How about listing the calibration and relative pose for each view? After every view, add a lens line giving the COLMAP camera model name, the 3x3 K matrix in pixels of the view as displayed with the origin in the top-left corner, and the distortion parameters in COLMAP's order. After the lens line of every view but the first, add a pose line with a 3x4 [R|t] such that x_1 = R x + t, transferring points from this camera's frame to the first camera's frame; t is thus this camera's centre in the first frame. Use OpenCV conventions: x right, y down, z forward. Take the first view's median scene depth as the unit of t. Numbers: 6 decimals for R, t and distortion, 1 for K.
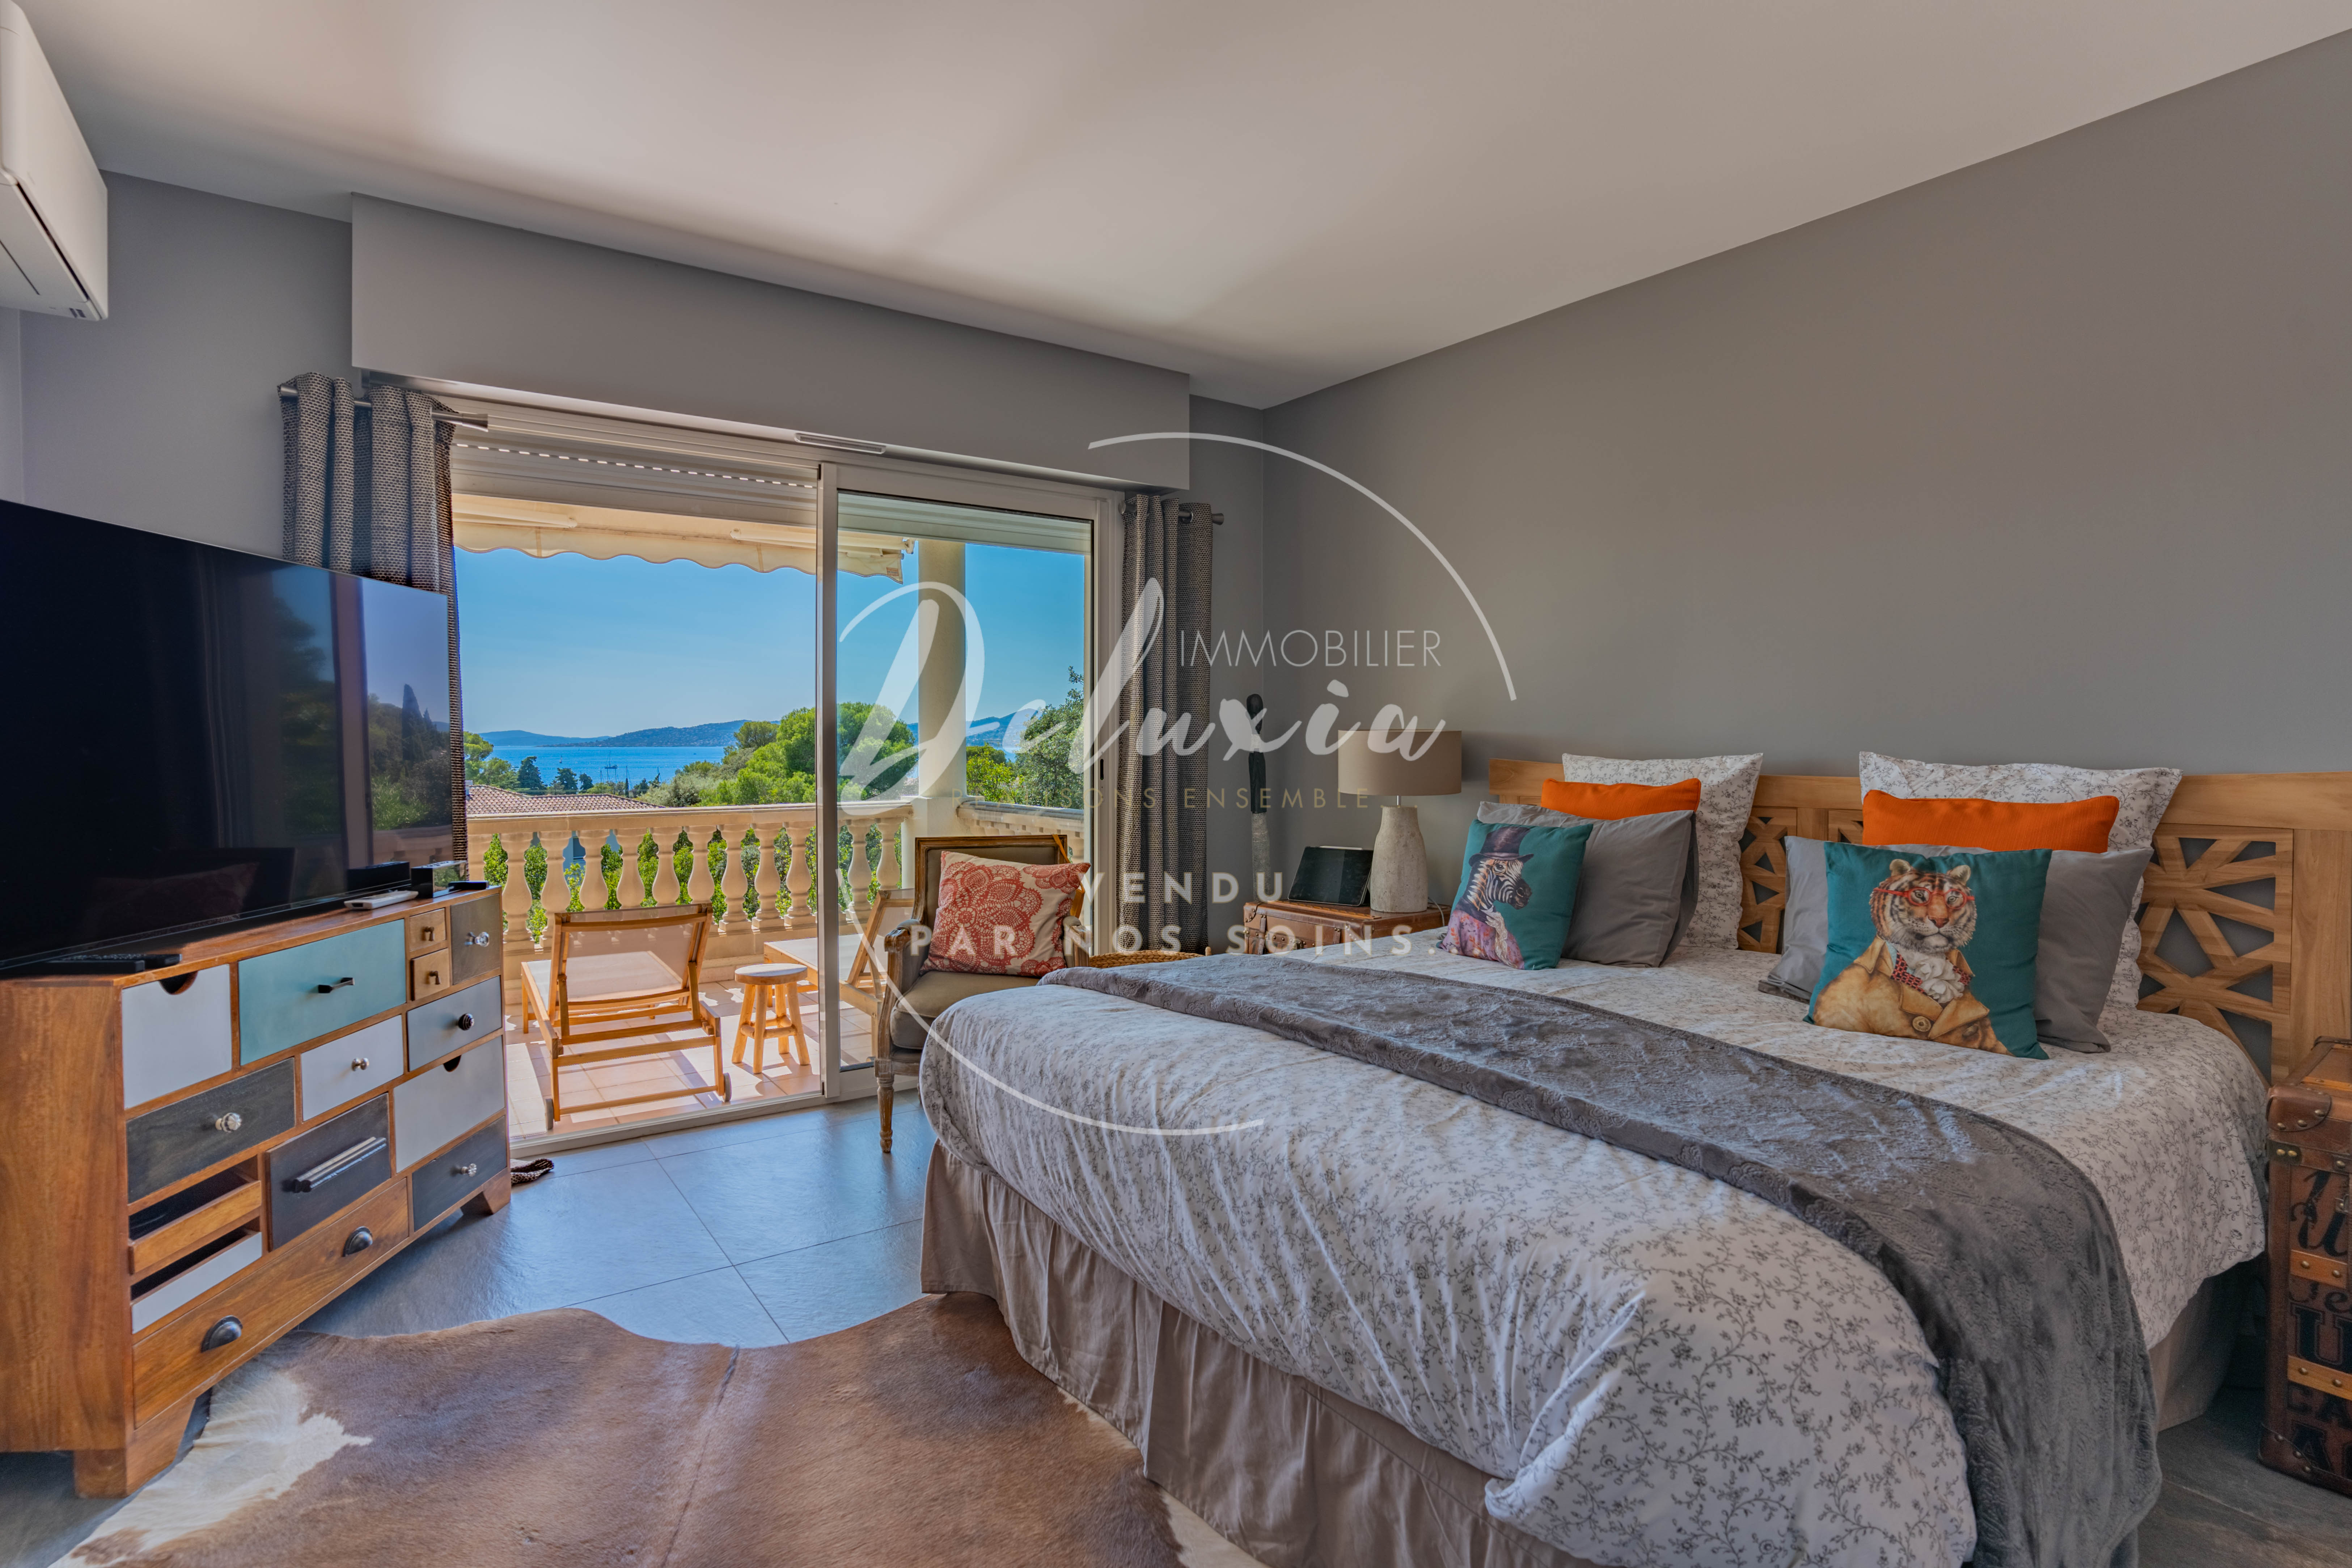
lens RADIAL K [[1165.0, 0, 1176.0], [0, 1165.0, 784.0], [0, 0, 1]] dist [-0.083741, 0.000031]
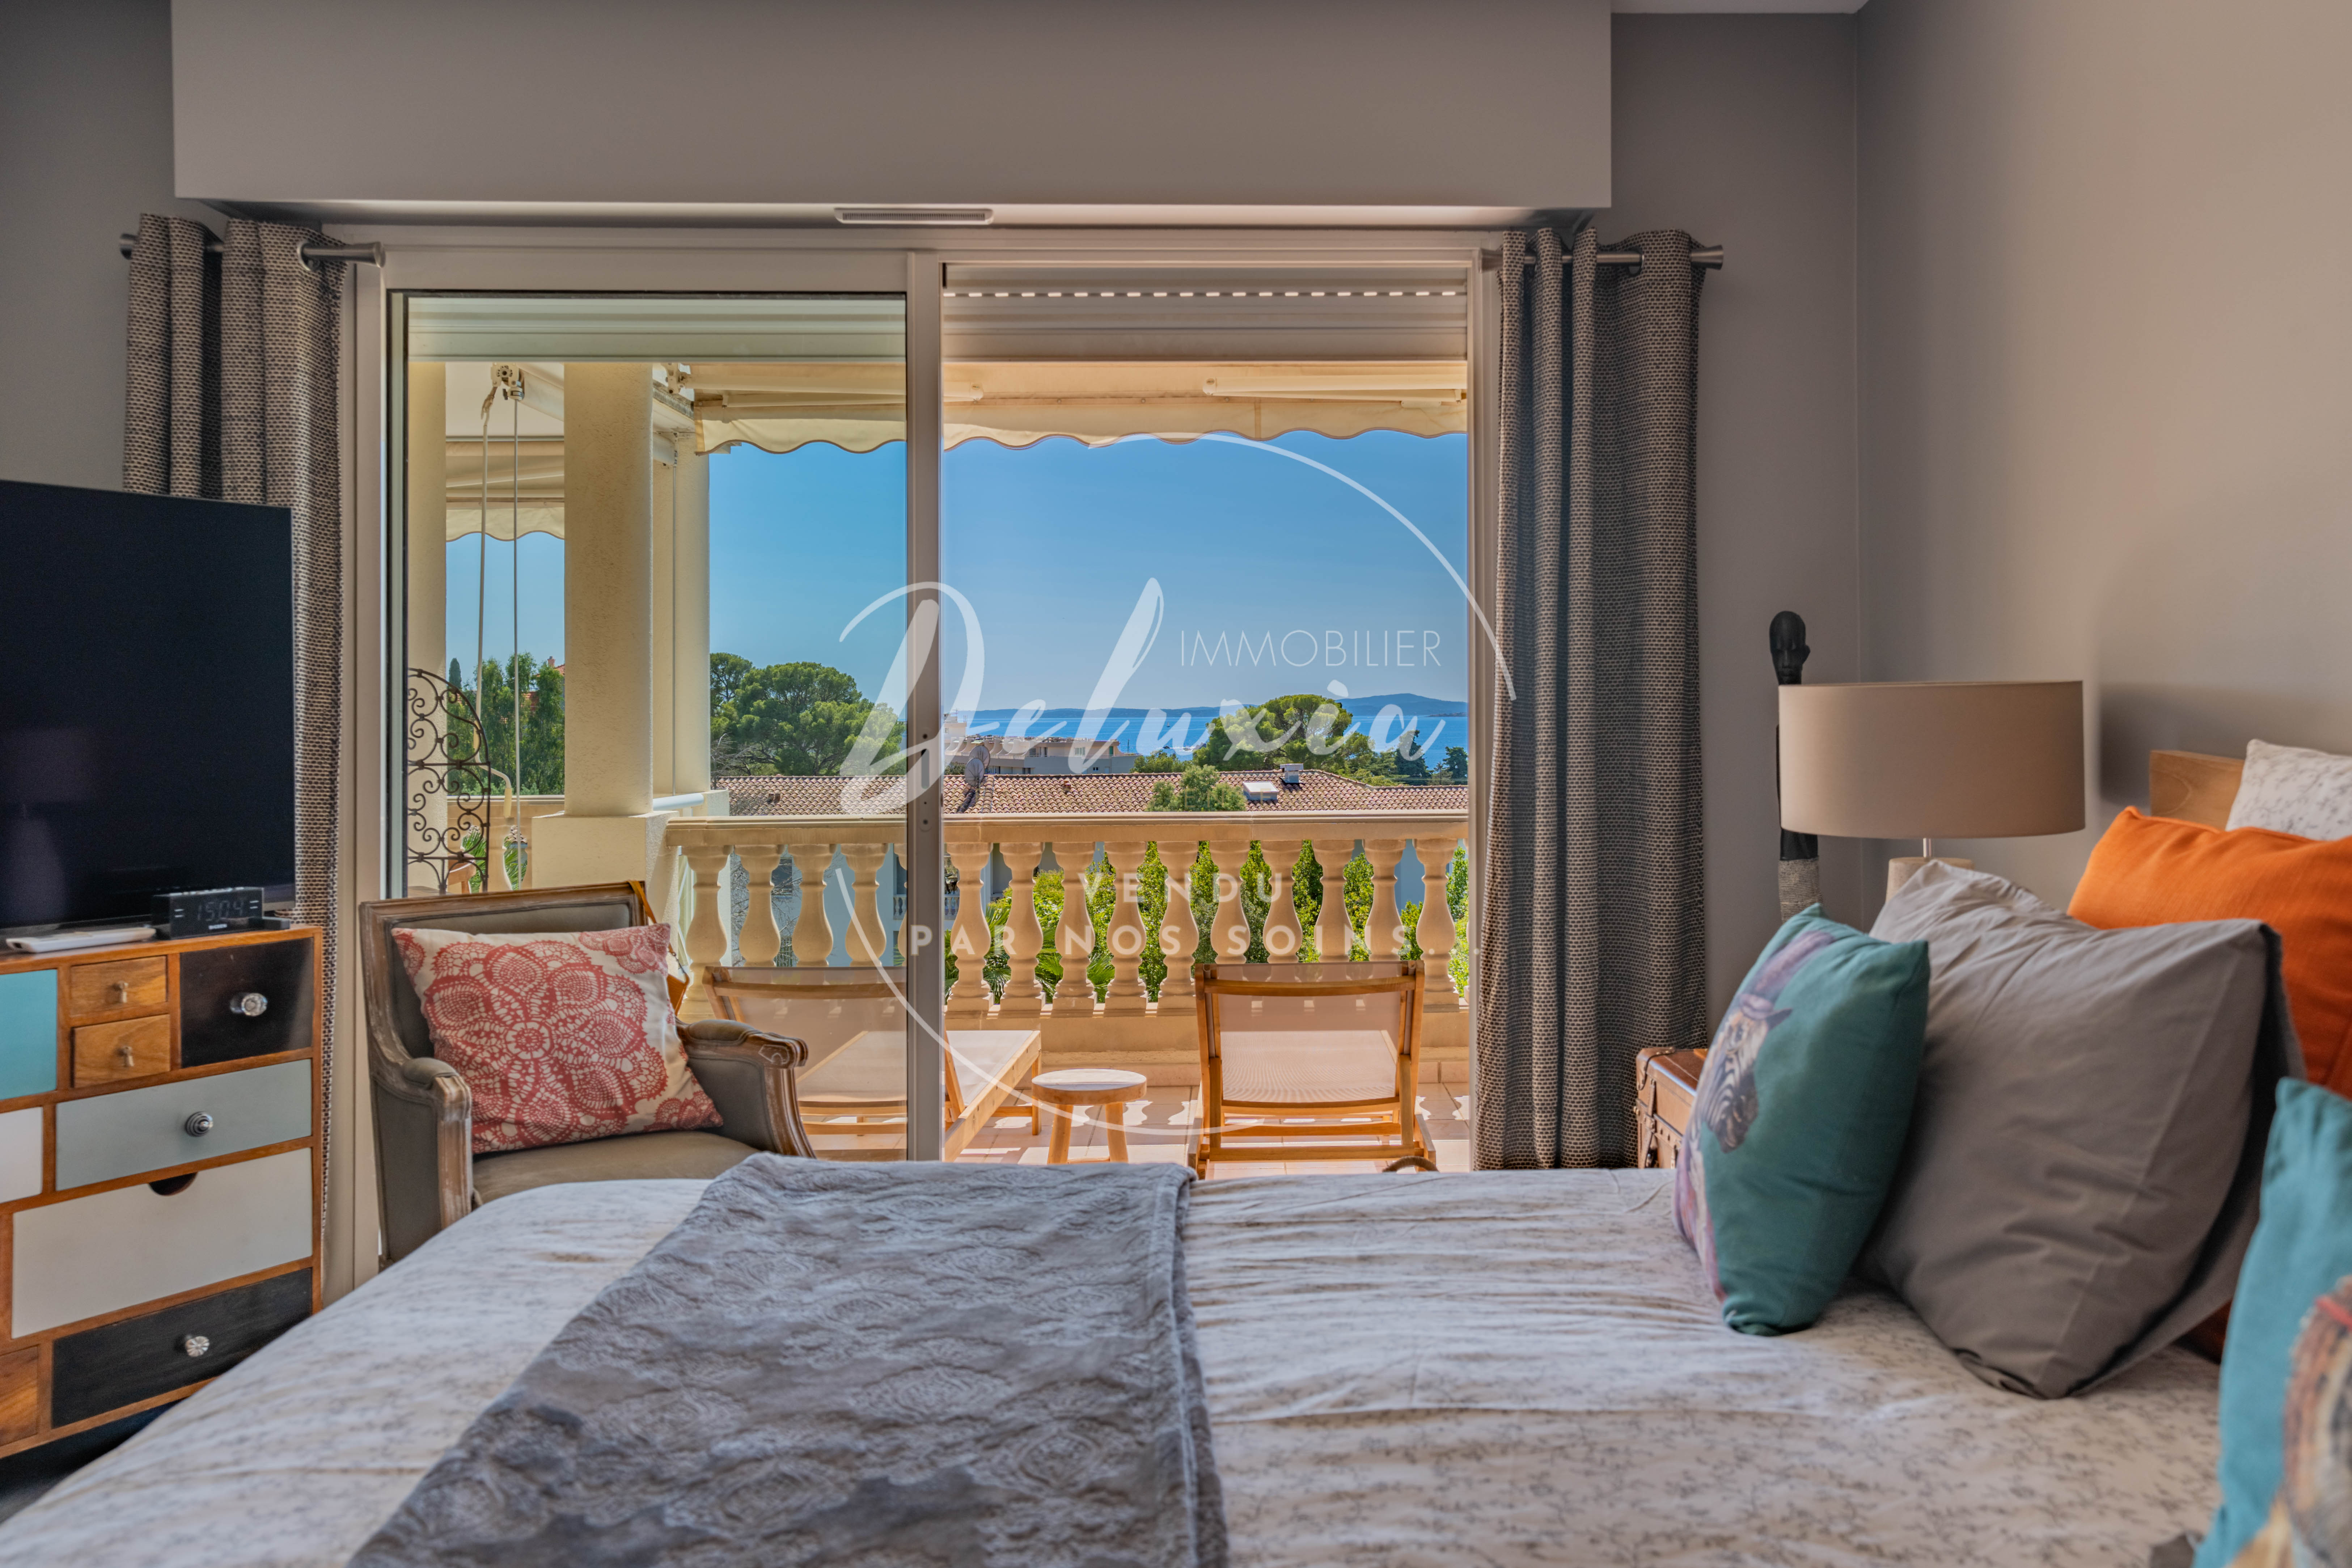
lens RADIAL K [[1844.5, 0, 1264.2], [0, 1844.5, 710.0], [0, 0, 1]] dist [0.036841, -0.002839]
pose [[0.814966, -0.004237, -0.579493, 0.242267], [-0.016510, 0.999398, -0.030527, -0.007345], [0.579273, 0.034446, 0.814405, 0.188660]]
